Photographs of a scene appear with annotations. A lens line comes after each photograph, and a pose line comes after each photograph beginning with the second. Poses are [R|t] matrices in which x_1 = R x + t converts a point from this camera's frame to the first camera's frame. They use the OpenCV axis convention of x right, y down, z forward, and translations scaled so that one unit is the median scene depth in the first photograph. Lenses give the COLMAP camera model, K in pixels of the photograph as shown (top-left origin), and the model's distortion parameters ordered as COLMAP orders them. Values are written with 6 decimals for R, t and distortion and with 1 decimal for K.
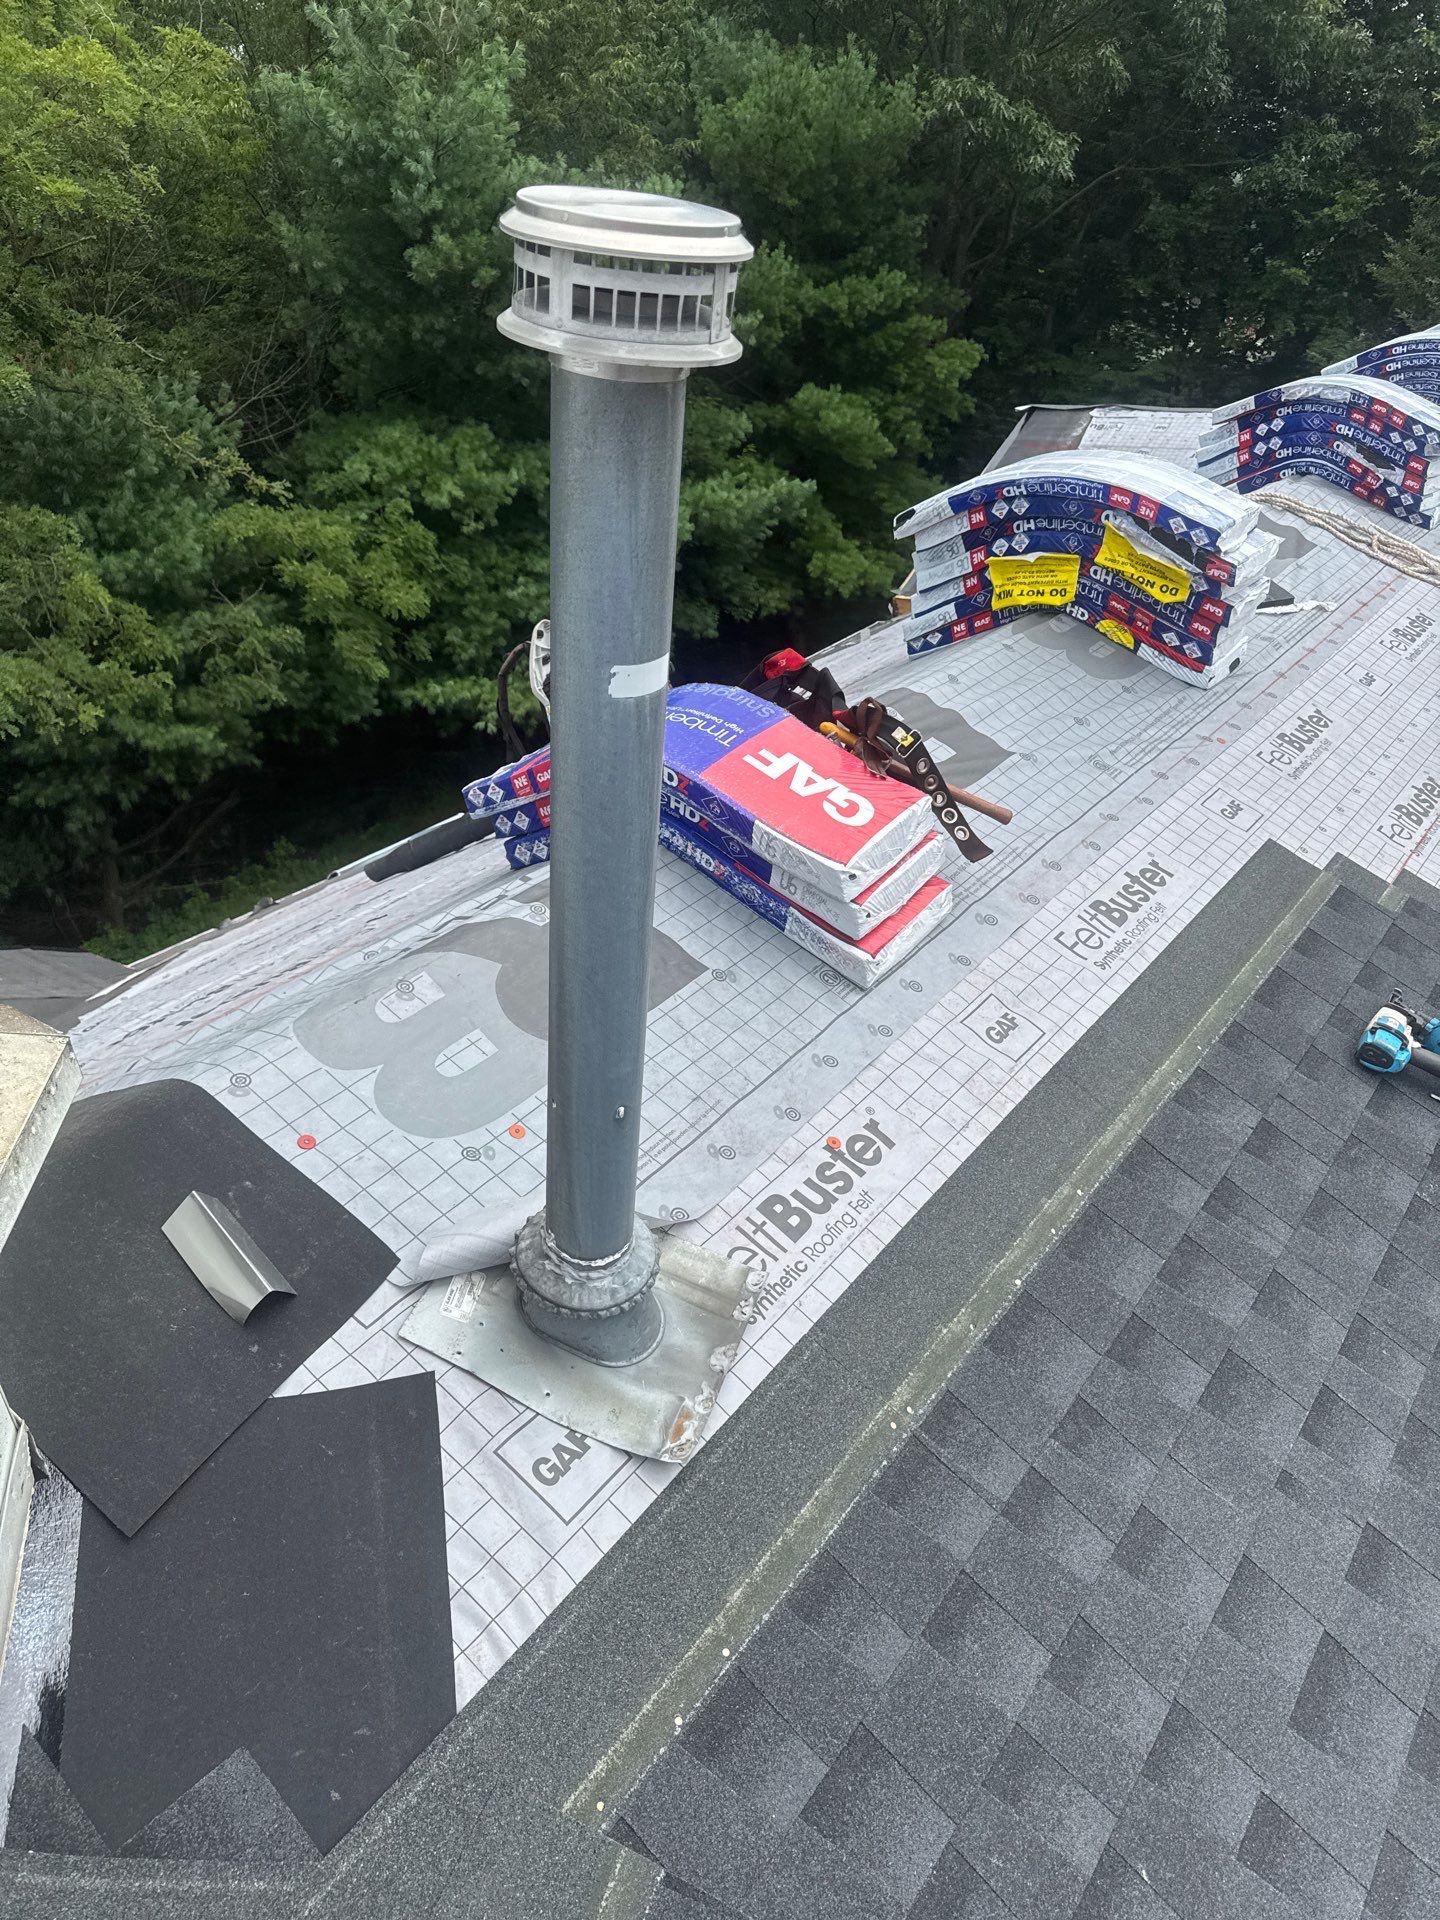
lens RADIAL K [[1466.1, 0, 718.1], [0, 1466.1, 964.4], [0, 0, 1]] dist [0.012282, 0.004888]
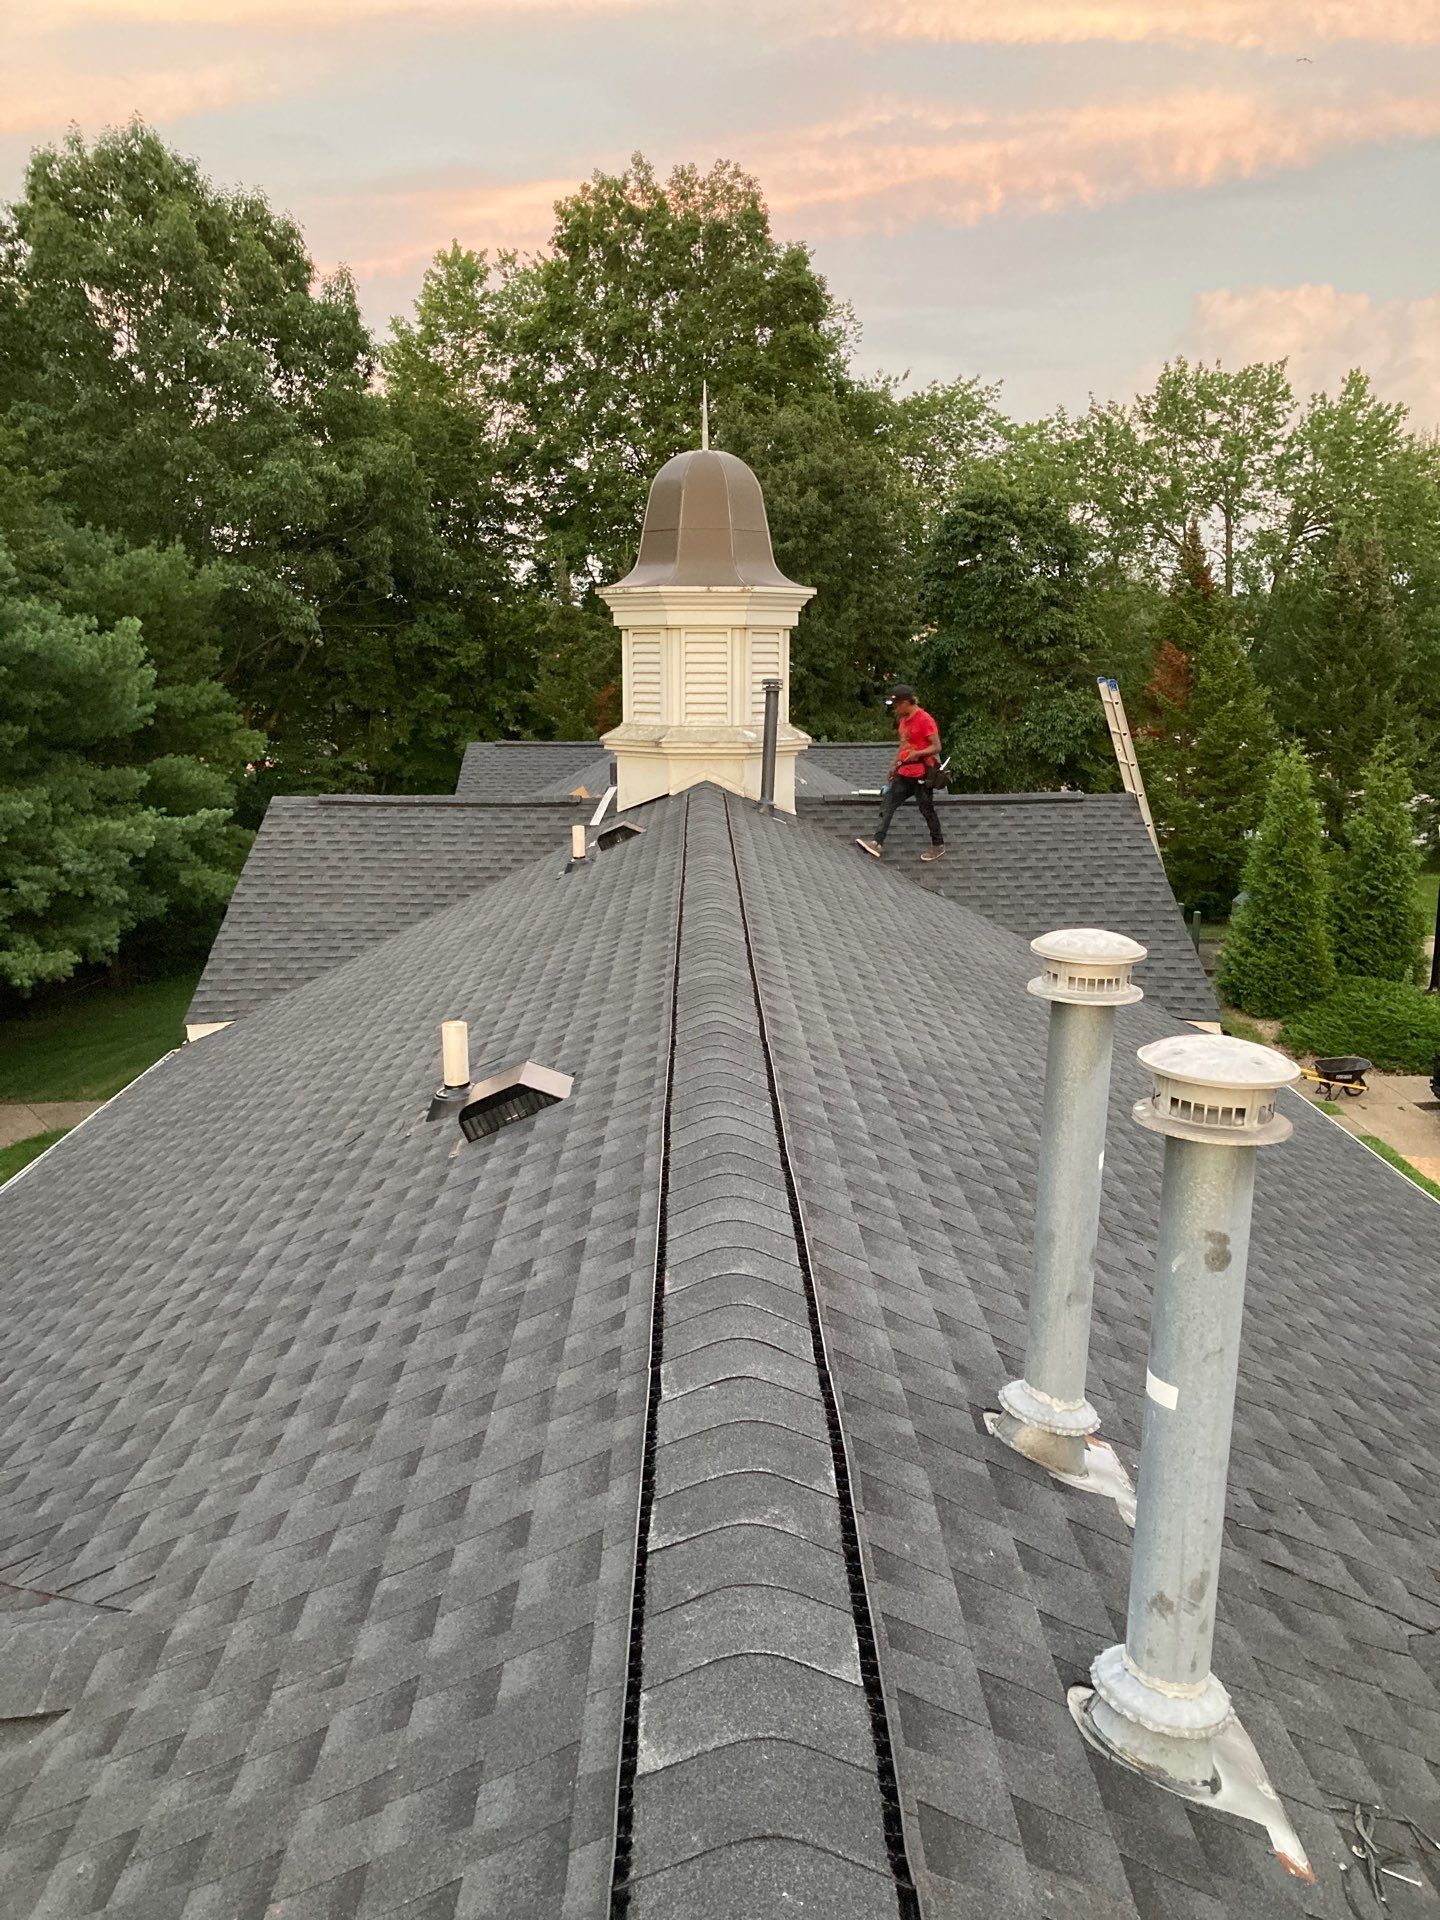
lens RADIAL K [[1593.9, 0, 720.9], [0, 1593.9, 960.9], [0, 0, 1]] dist [0.038322, -0.022801]
pose [[0.805523, -0.065065, 0.588981, -0.410540], [0.227323, 0.951835, -0.205751, 0.213732], [-0.547226, 0.299626, 0.781516, -0.395321]]
